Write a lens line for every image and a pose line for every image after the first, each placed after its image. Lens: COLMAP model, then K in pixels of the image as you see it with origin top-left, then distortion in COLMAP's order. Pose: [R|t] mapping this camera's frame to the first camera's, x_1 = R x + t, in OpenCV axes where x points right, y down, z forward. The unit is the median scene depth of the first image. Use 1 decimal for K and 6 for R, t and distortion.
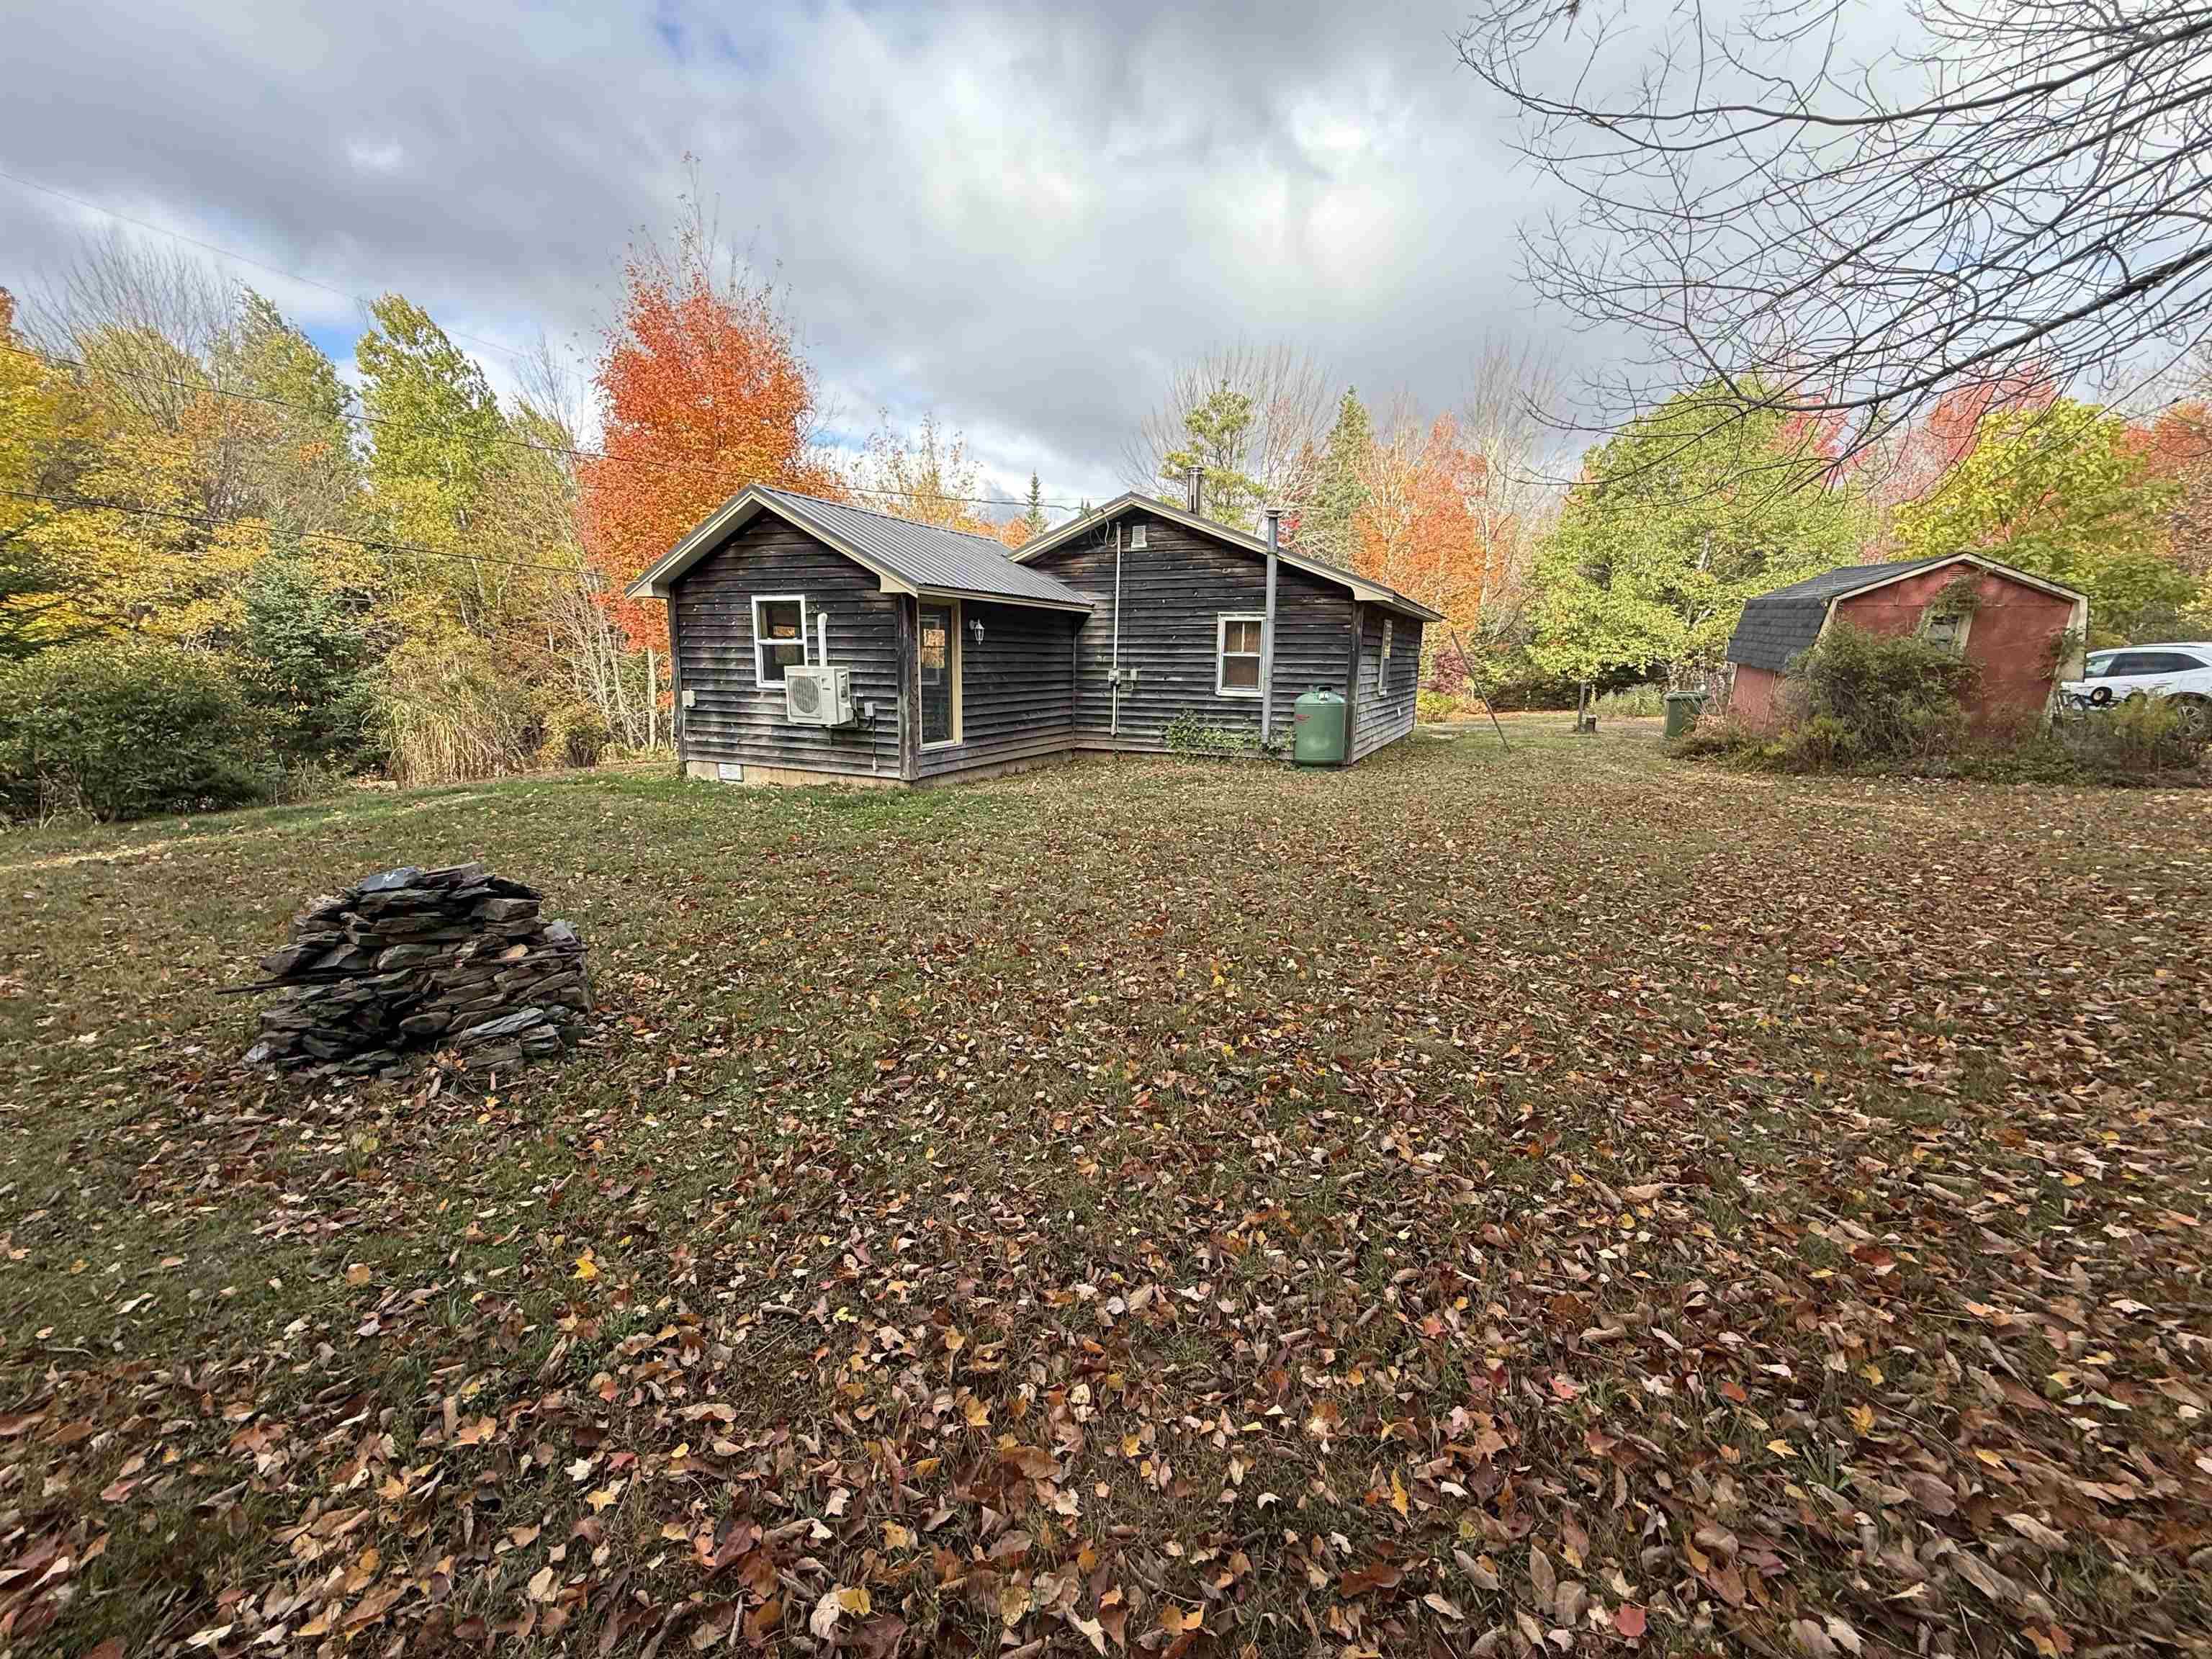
lens RADIAL K [[880.2, 0, 1106.7], [0, 880.2, 832.2], [0, 0, 1]] dist [-0.002676, 0.000534]
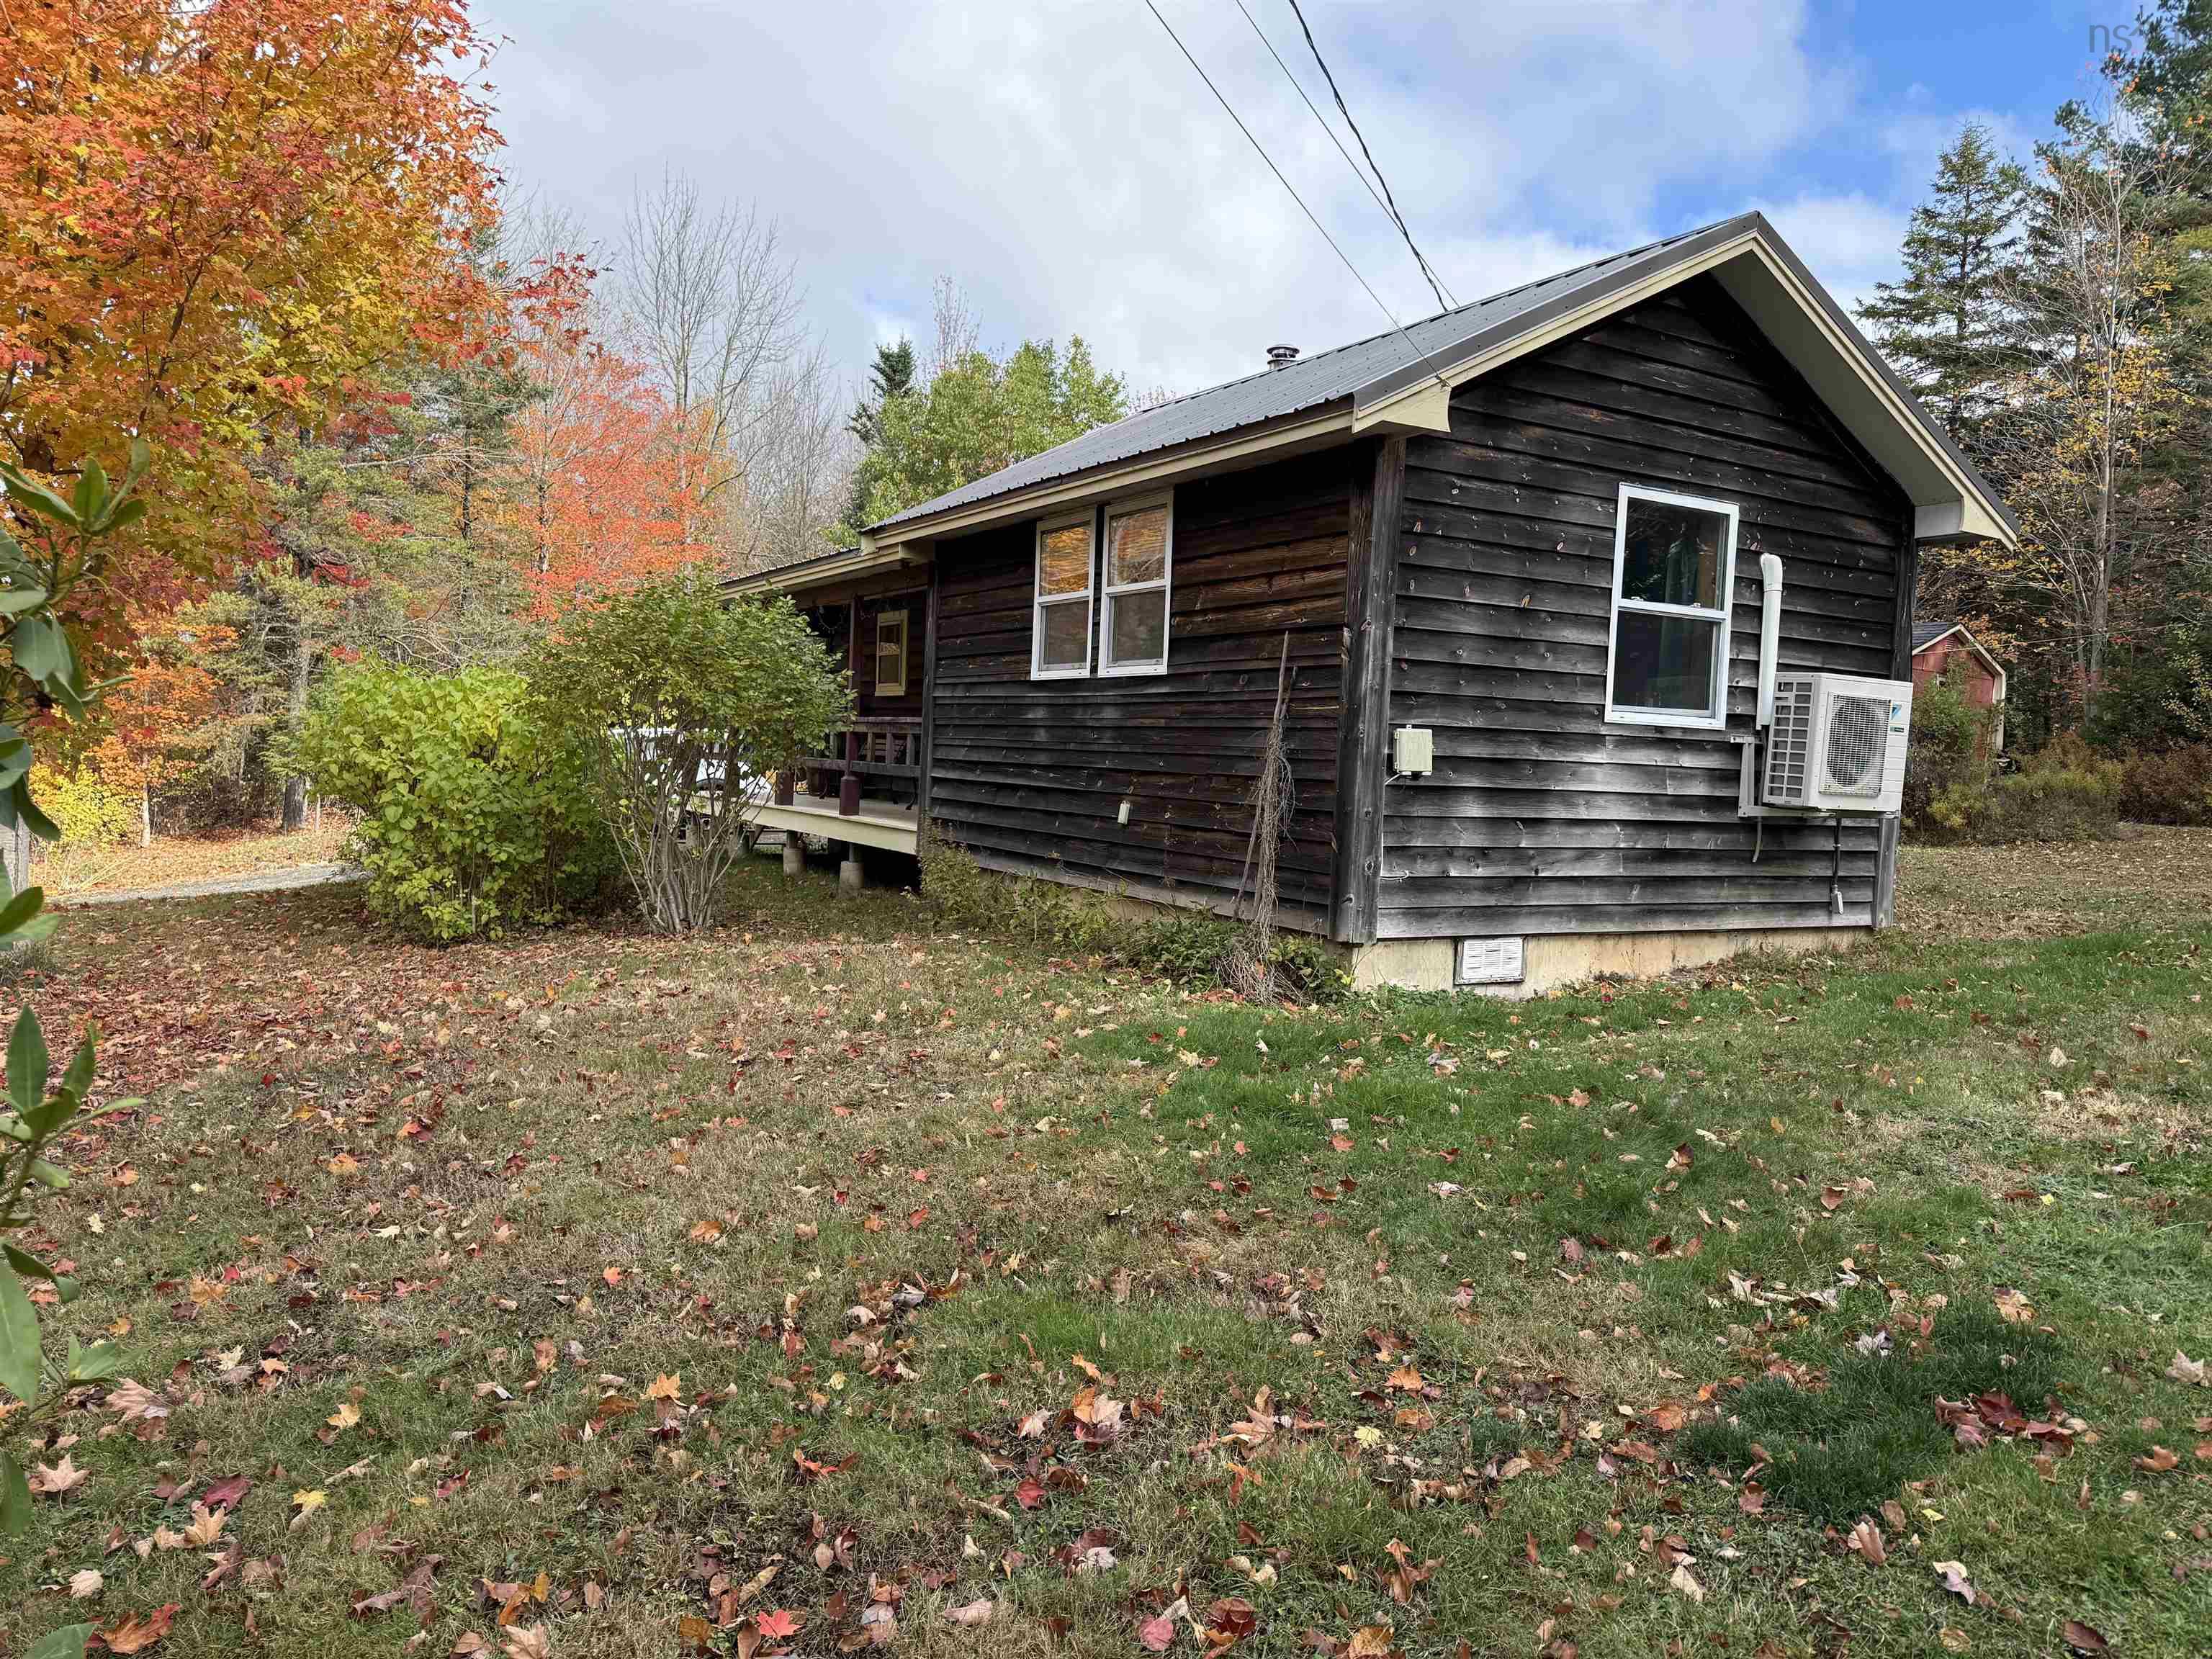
lens RADIAL K [[1551.8, 0, 1106.0], [0, 1551.8, 830.0], [0, 0, 1]] dist [0.003146, -0.000462]
pose [[0.580606, -0.044747, 0.812954, -1.058437], [0.105524, 0.994202, -0.020641, -0.128225], [-0.807317, 0.097771, 0.581962, 0.792488]]
